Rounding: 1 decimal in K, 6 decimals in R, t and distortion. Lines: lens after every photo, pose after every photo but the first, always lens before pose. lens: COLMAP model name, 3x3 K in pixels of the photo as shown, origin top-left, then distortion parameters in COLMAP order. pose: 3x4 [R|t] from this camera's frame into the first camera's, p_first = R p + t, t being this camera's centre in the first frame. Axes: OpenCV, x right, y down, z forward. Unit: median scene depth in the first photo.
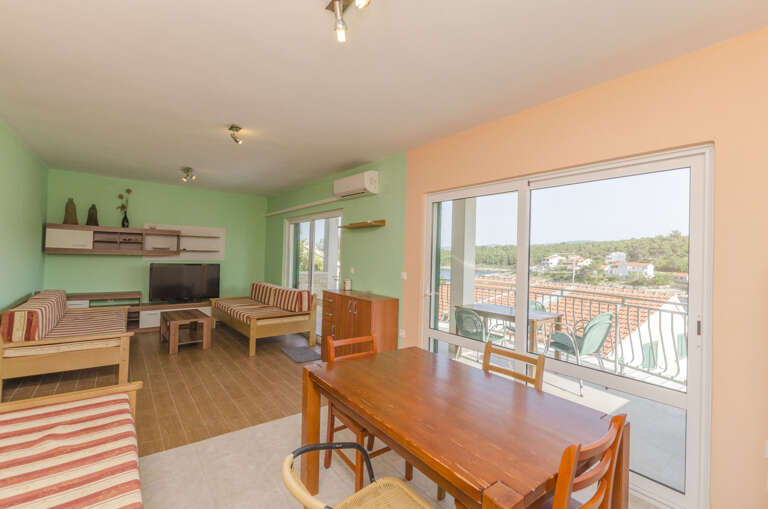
lens RADIAL K [[336.8, 0, 384.0], [0, 336.8, 254.5], [0, 0, 1]] dist [0.010619, 0.000190]
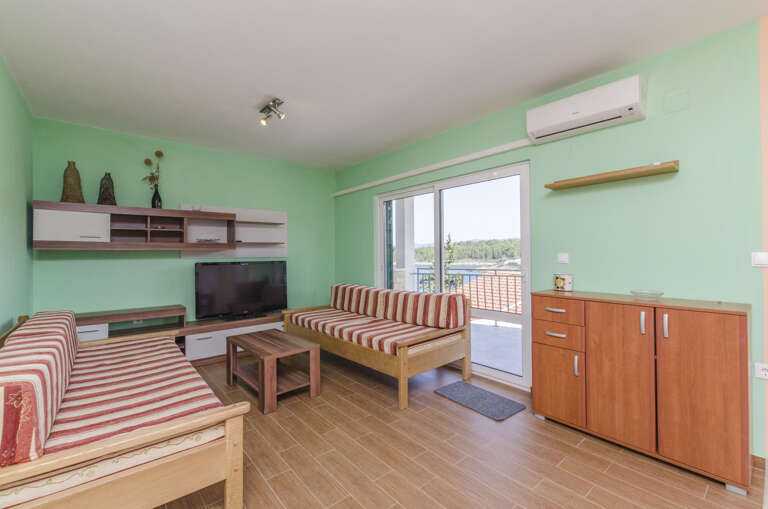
lens RADIAL K [[327.9, 0, 384.0], [0, 327.9, 254.5], [0, 0, 1]] dist [0.010606, -0.000425]
pose [[0.998409, -0.035816, 0.043557, -0.361401], [0.035608, 0.999350, 0.005548, 0.020706], [-0.043728, -0.003989, 0.999036, 0.348147]]
